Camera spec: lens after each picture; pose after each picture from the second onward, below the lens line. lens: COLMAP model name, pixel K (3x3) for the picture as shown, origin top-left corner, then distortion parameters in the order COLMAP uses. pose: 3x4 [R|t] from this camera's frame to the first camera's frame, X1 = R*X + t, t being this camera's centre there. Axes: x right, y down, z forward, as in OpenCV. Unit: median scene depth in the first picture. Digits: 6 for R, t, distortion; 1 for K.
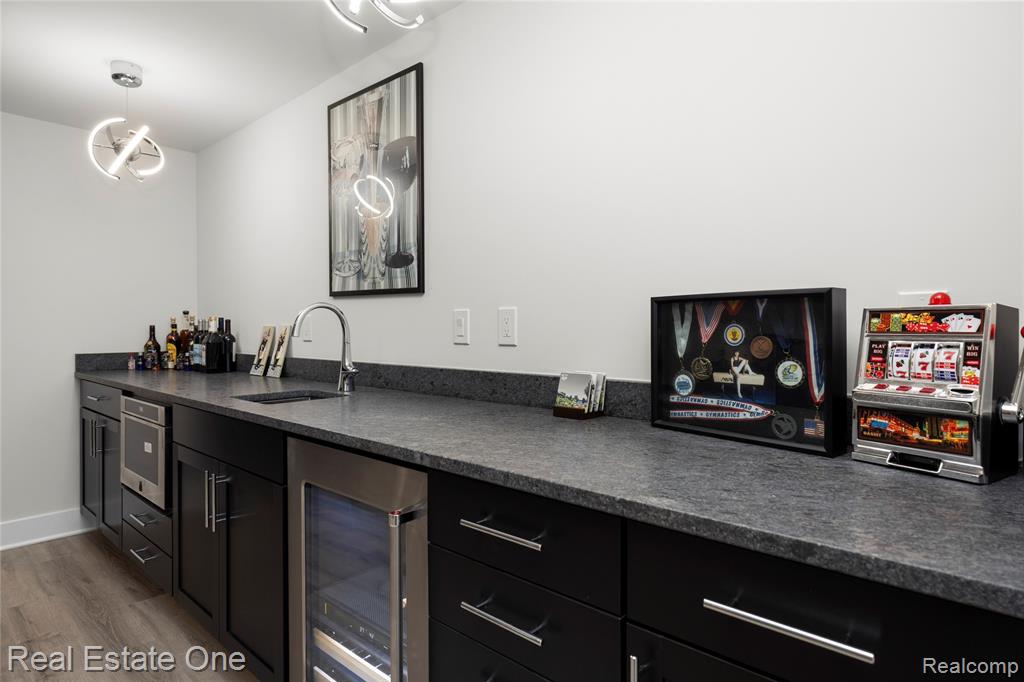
lens RADIAL K [[551.3, 0, 512.8], [0, 551.3, 330.9], [0, 0, 1]] dist [-0.002638, 0.000198]
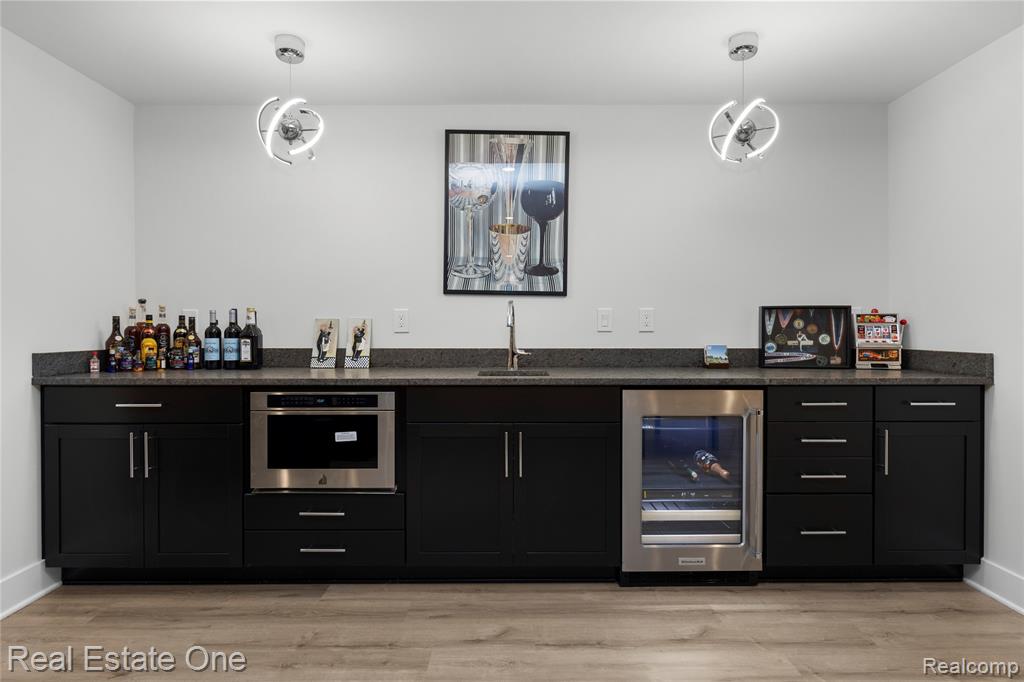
lens RADIAL K [[551.3, 0, 510.6], [0, 551.3, 333.0], [0, 0, 1]] dist [-0.002638, 0.000198]
pose [[0.749869, -0.003291, 0.661578, -1.833323], [0.002469, 0.999995, 0.002176, 0.033874], [-0.661582, 0.000002, 0.749873, 0.068150]]
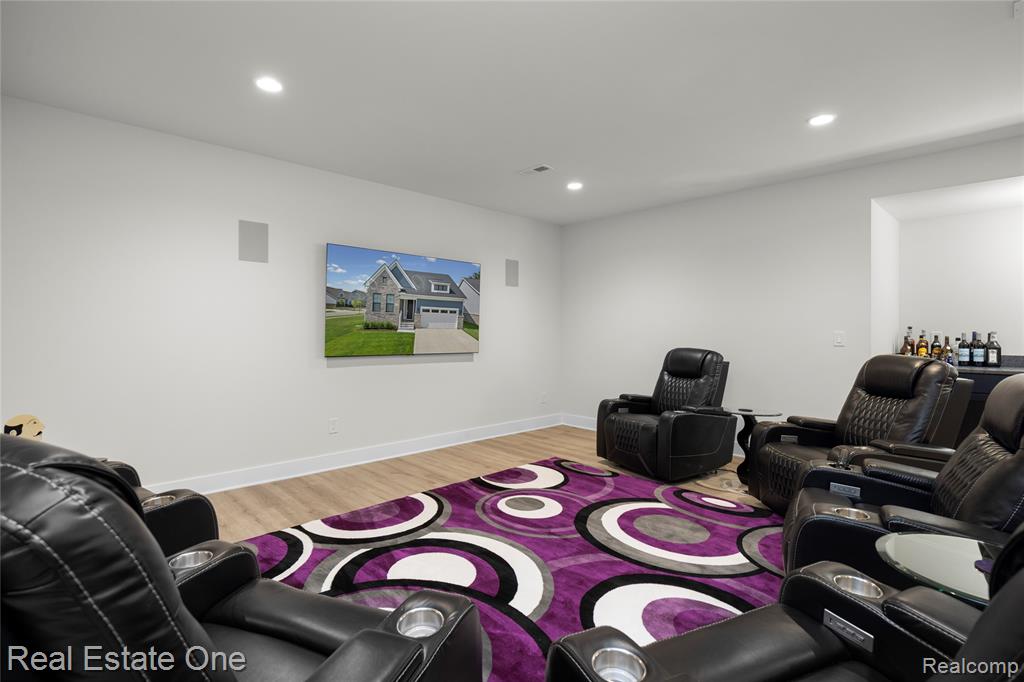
lens RADIAL K [[522.9, 0, 508.5], [0, 522.9, 332.5], [0, 0, 1]] dist [0.006810, 0.001422]
pose [[0.995319, 0.007839, -0.096329, -3.926403], [-0.007860, 0.999969, 0.000158, -0.026189], [0.096327, 0.000600, 0.995350, -1.369089]]
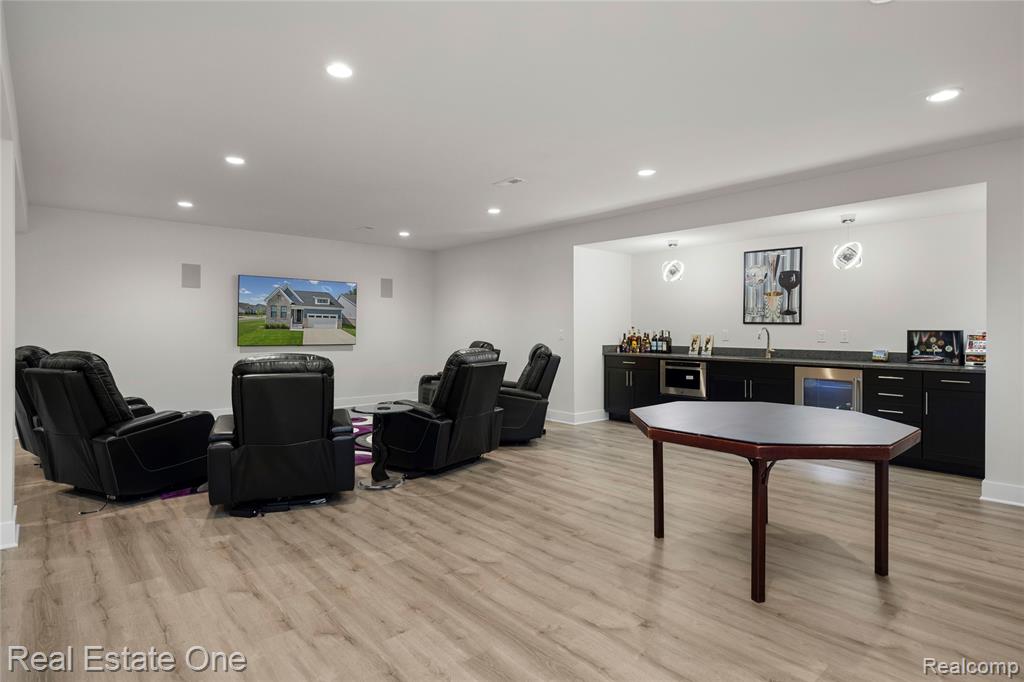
lens RADIAL K [[537.9, 0, 508.6], [0, 537.9, 330.5], [0, 0, 1]] dist [-0.003110, -0.000302]
pose [[0.990207, 0.007826, -0.139388, -1.998919], [-0.008589, 0.999951, -0.004871, -0.015082], [0.139343, 0.006021, 0.990226, -3.131777]]
